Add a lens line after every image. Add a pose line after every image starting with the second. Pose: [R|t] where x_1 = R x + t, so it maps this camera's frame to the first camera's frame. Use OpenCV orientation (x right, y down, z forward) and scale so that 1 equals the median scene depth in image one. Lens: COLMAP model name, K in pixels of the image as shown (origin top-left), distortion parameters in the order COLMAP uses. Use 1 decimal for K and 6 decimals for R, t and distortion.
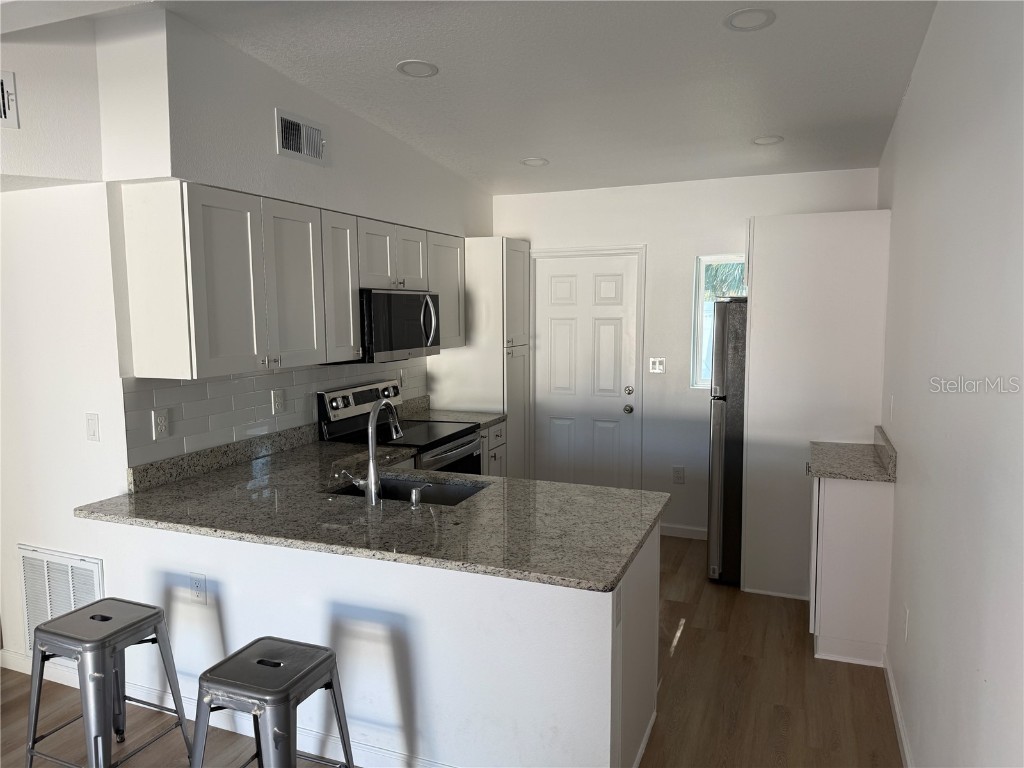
lens RADIAL K [[724.9, 0, 505.1], [0, 724.9, 379.4], [0, 0, 1]] dist [0.062682, -0.080164]
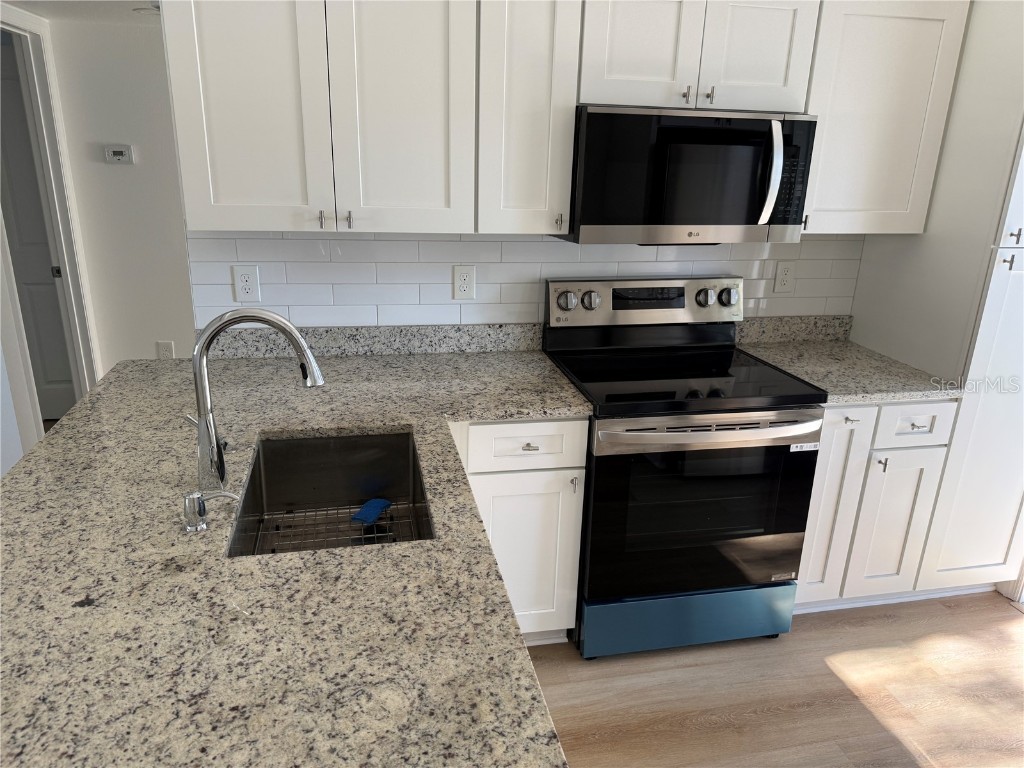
lens RADIAL K [[712.4, 0, 509.3], [0, 712.4, 398.2], [0, 0, 1]] dist [0.034262, -0.053704]
pose [[0.559574, 0.297426, -0.773573, 0.281347], [-0.116124, 0.952316, 0.282150, -0.063108], [0.820605, -0.068054, 0.567429, 0.669926]]
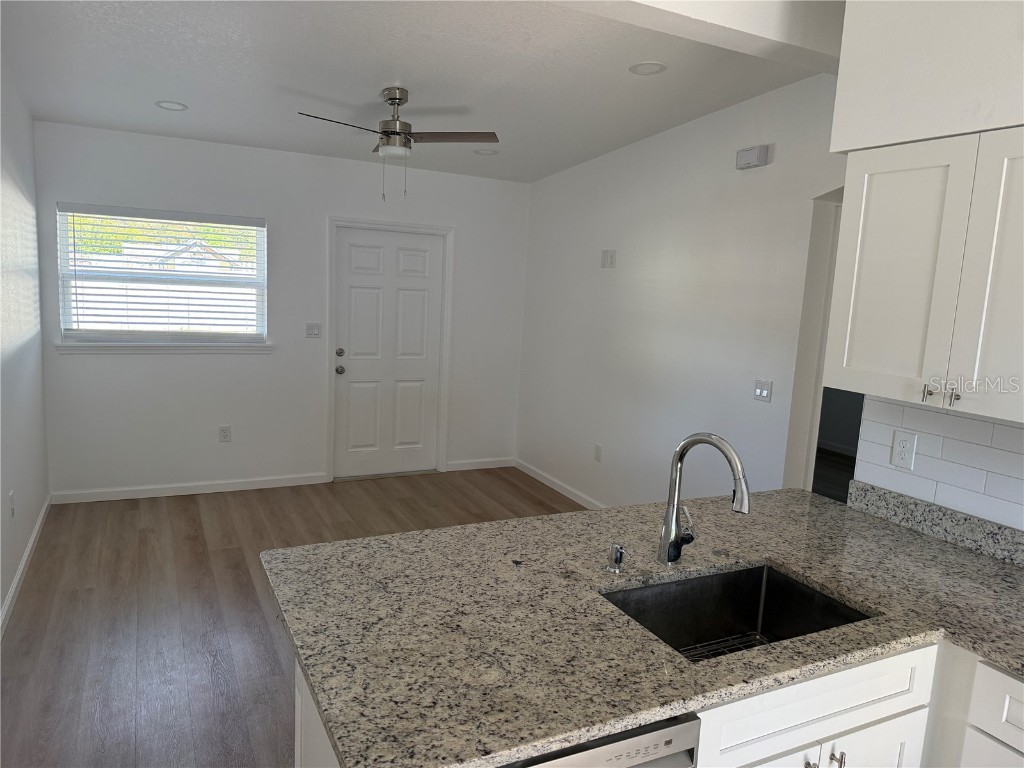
lens RADIAL K [[716.6, 0, 516.2], [0, 716.6, 379.0], [0, 0, 1]] dist [0.089556, -0.156704]
pose [[-0.653704, 0.073235, -0.753198, 0.350889], [-0.127065, 0.970553, 0.204649, -0.107090], [0.746006, 0.229485, -0.625149, 0.995084]]
